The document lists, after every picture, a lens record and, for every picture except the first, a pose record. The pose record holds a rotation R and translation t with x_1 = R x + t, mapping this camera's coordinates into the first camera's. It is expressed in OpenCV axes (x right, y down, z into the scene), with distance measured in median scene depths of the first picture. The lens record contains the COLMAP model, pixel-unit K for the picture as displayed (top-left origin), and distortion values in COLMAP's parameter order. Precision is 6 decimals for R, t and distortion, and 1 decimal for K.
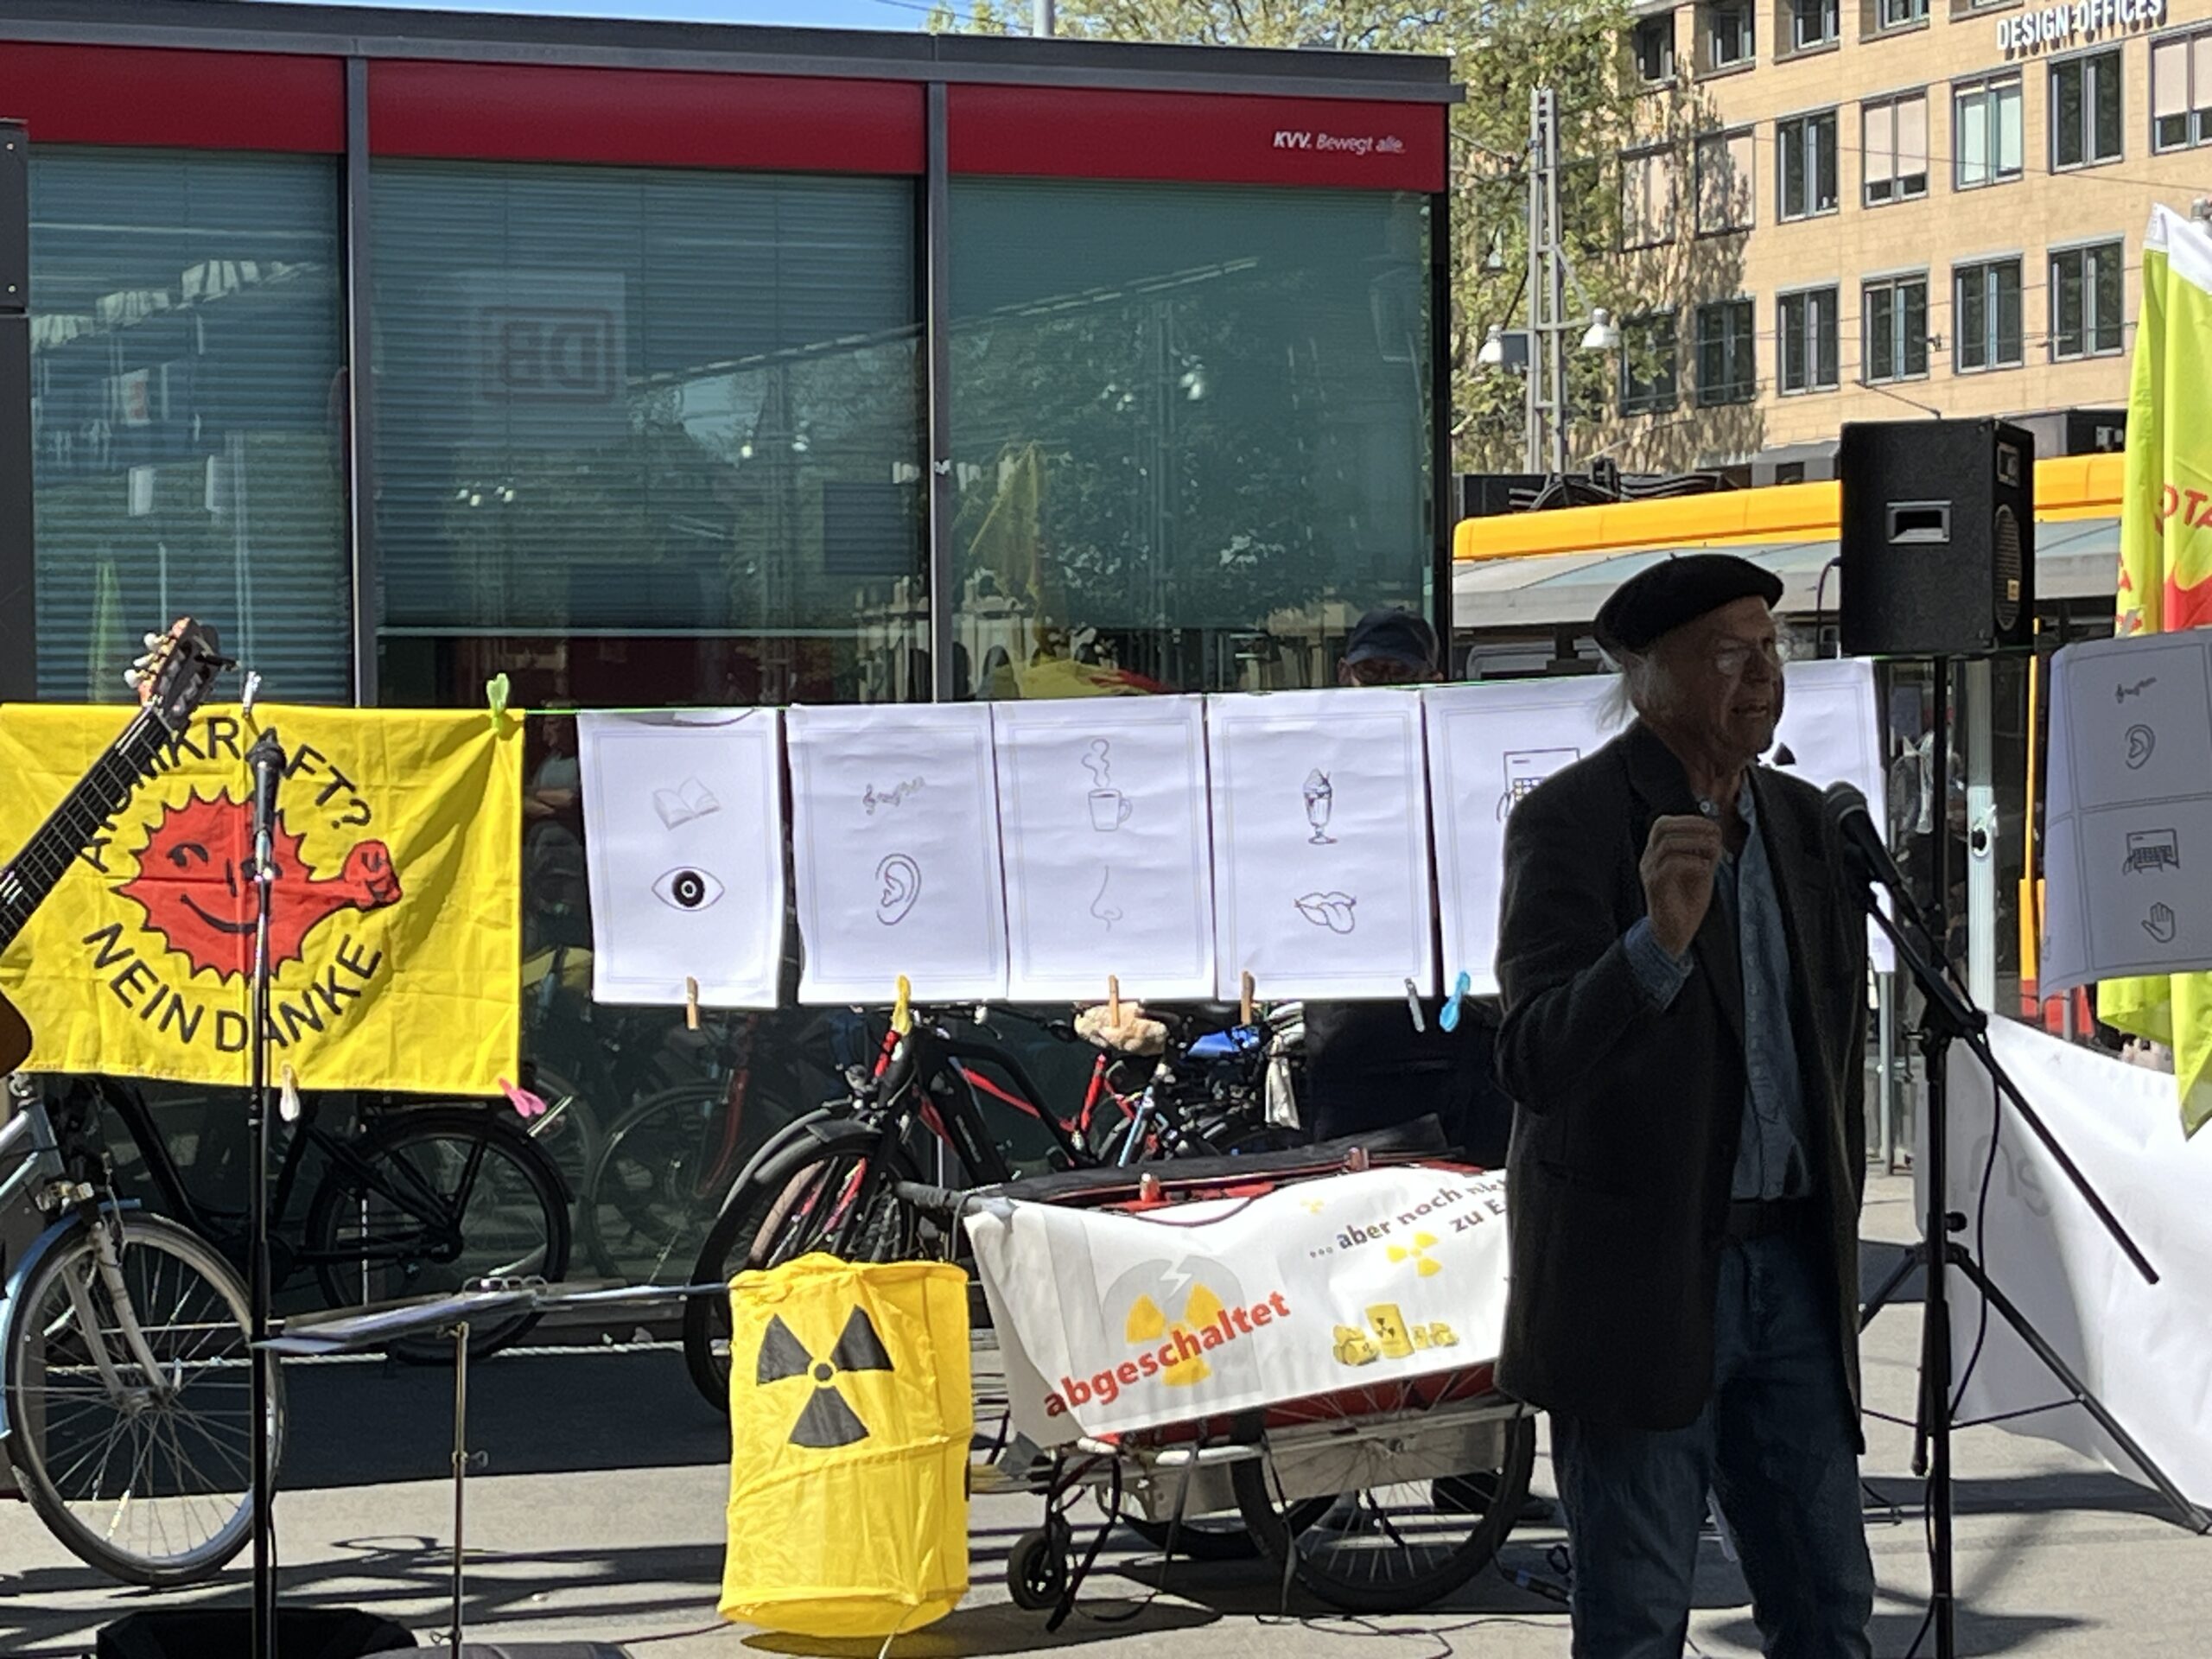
lens RADIAL K [[5422.2, 0, 1064.7], [0, 5422.2, 831.2], [0, 0, 1]] dist [0.144227, 0.000000]
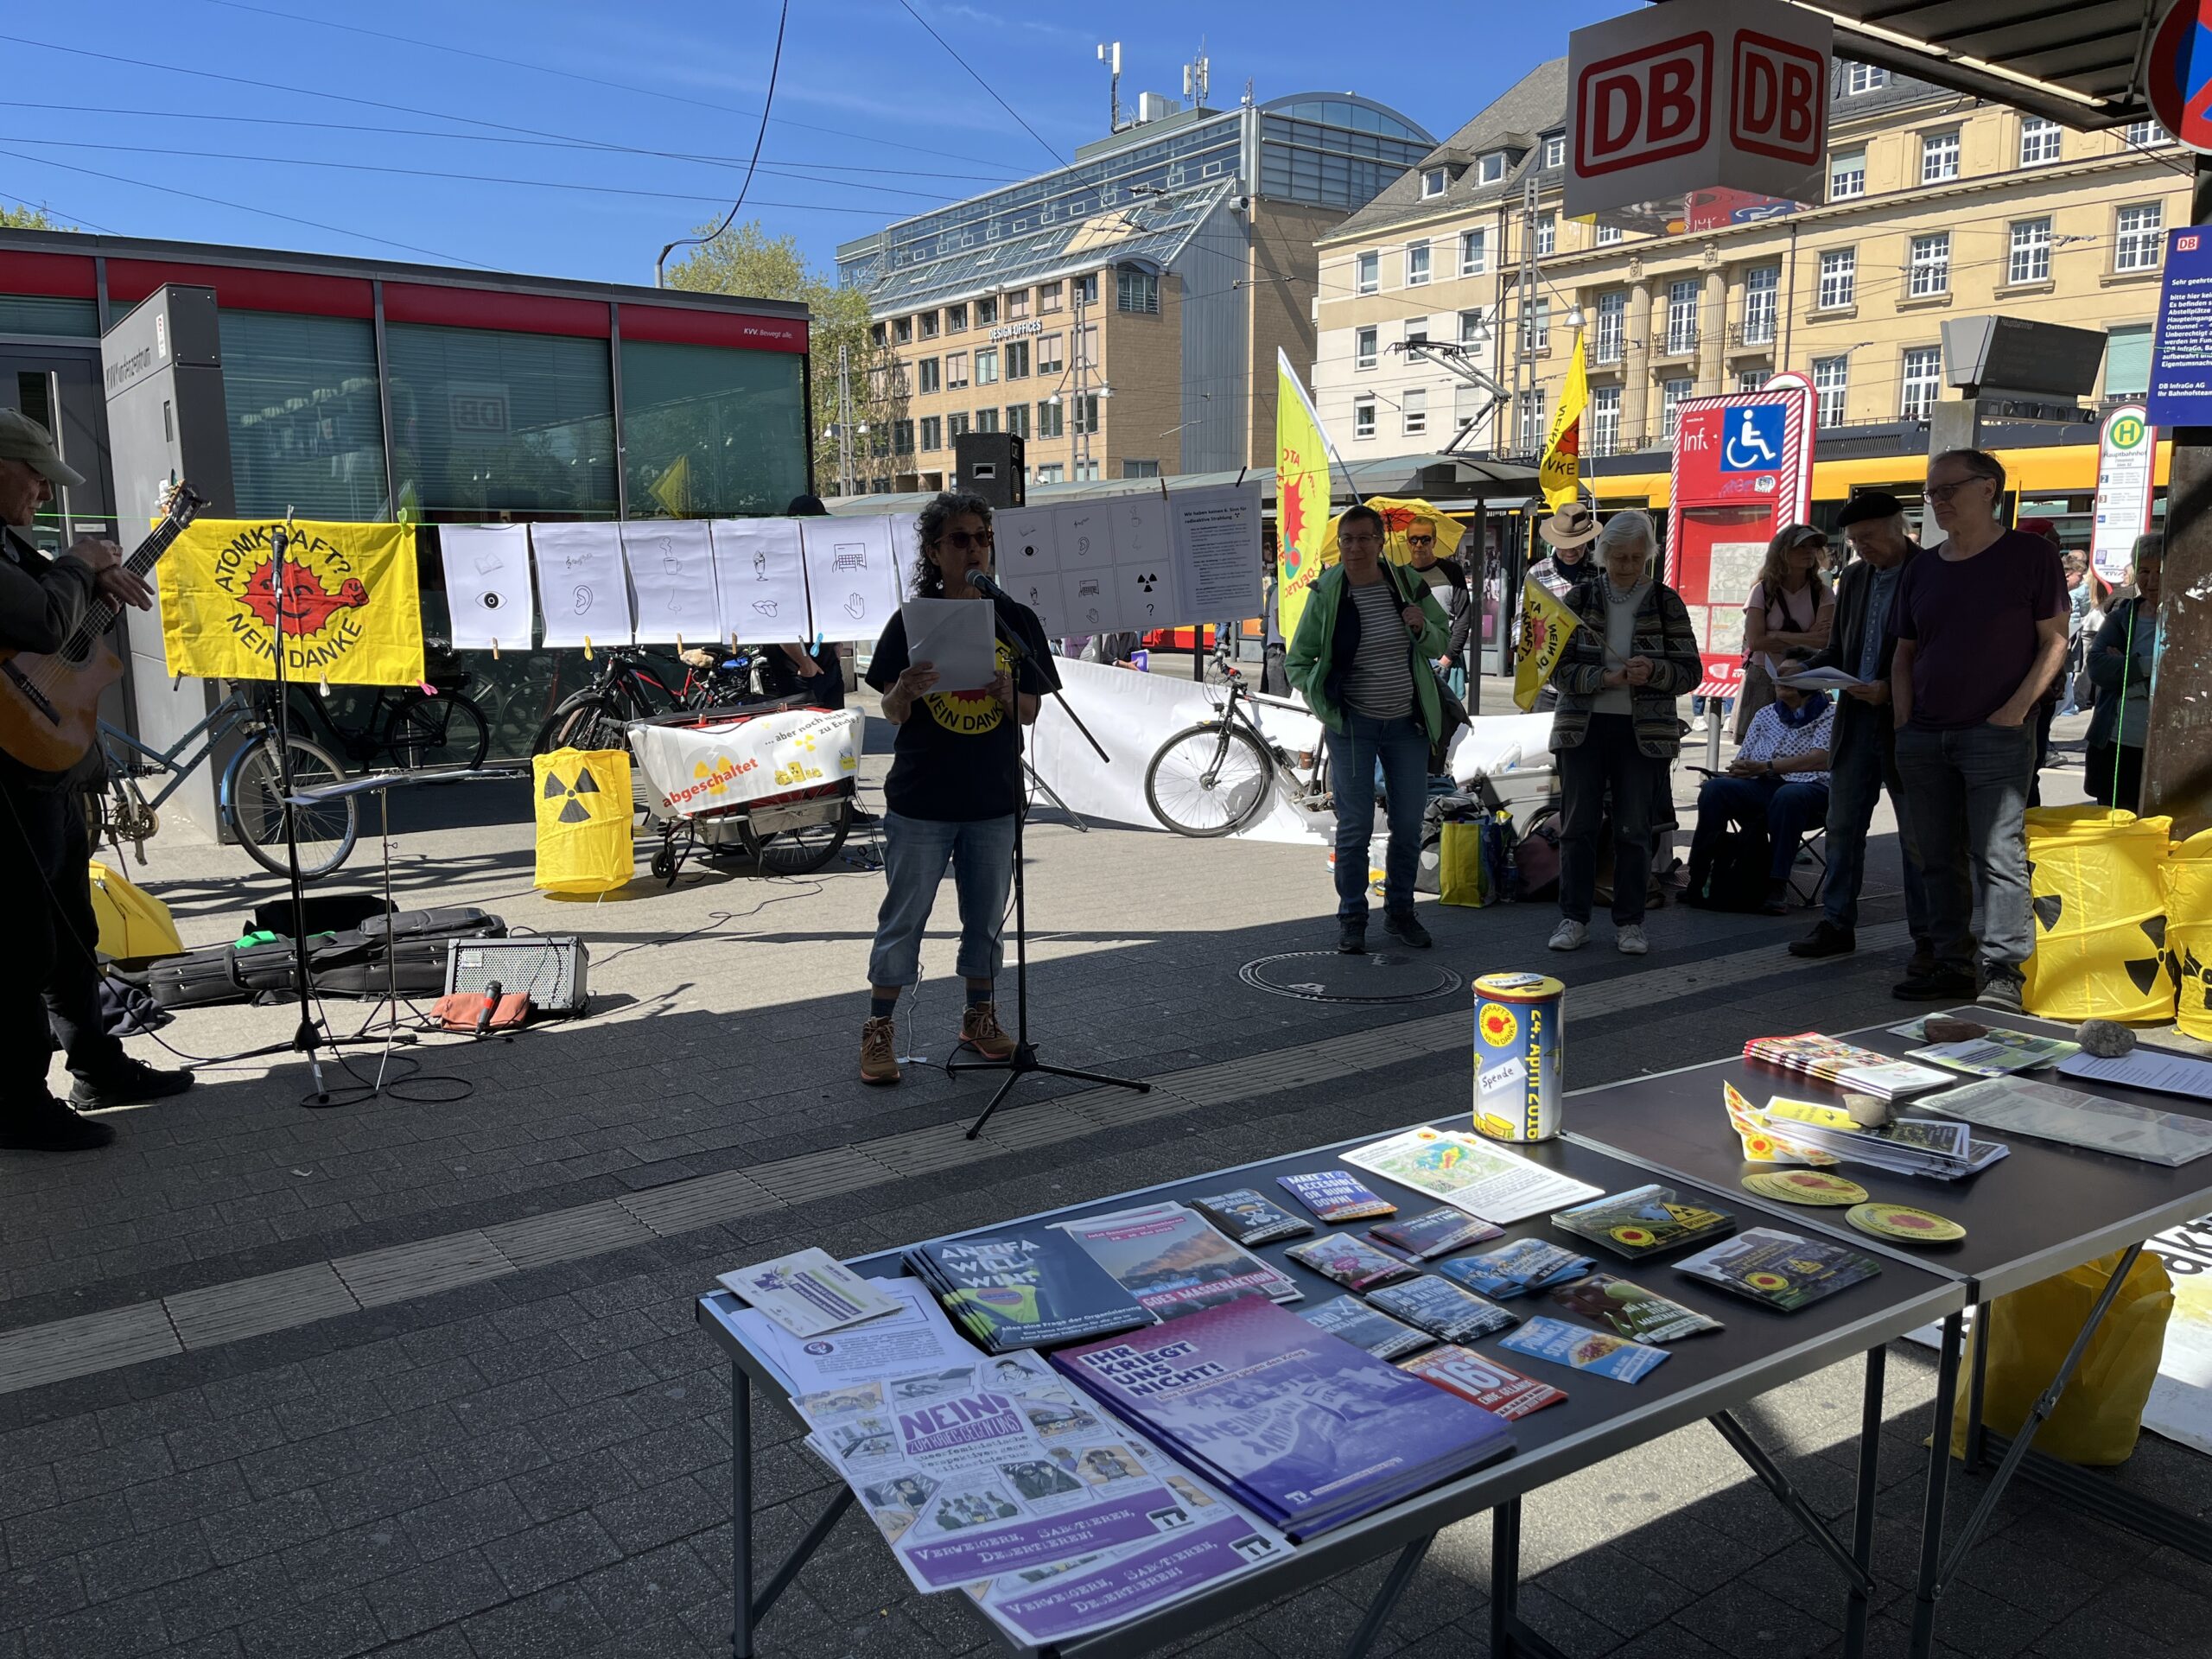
lens RADIAL K [[1681.4, 0, 1102.9], [0, 1681.4, 842.2], [0, 0, 1]] dist [0.048727, -0.042110]
pose [[0.972291, -0.032582, 0.231490, 0.013792], [-0.001420, 0.989398, 0.145224, 0.005786], [-0.233767, -0.141529, 0.961937, 0.162429]]
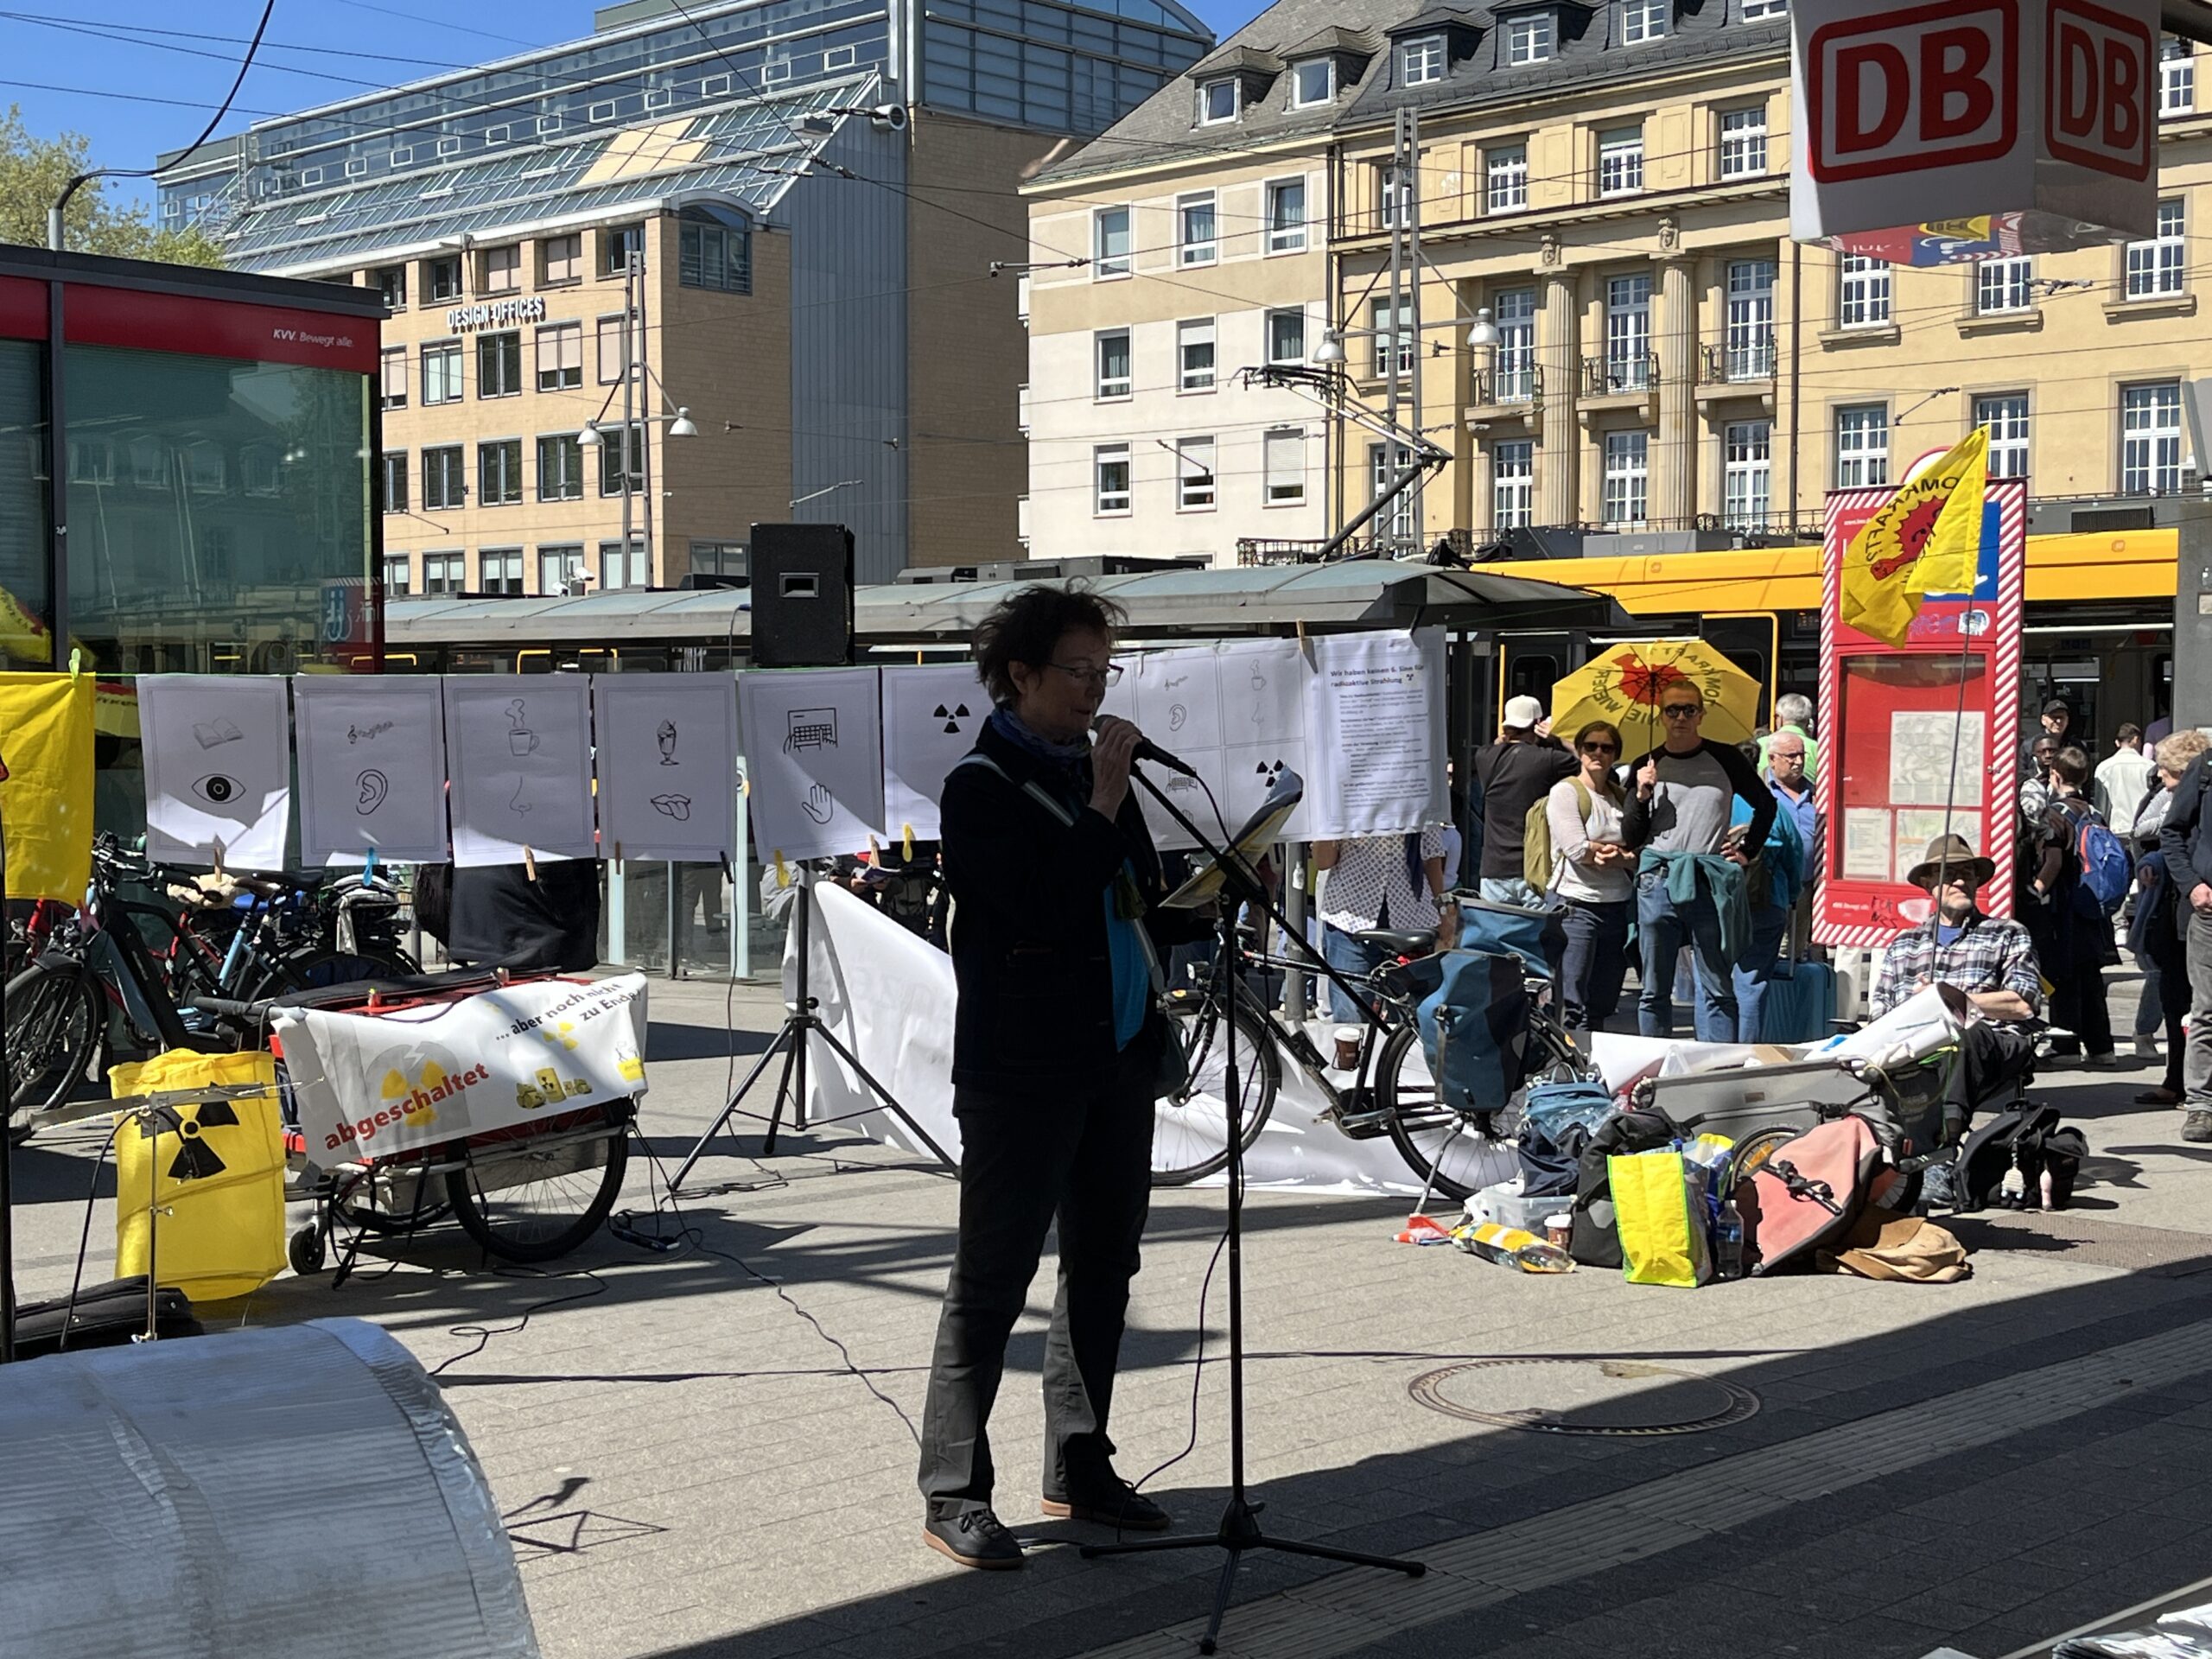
lens RADIAL K [[3001.7, 0, 1123.9], [0, 3001.7, 846.3], [0, 0, 1]] dist [0.064930, 0.000000]
pose [[0.918610, -0.003074, 0.395155, -0.133389], [-0.006809, 0.999698, 0.023605, 0.000630], [-0.395108, -0.024374, 0.918311, 0.130881]]
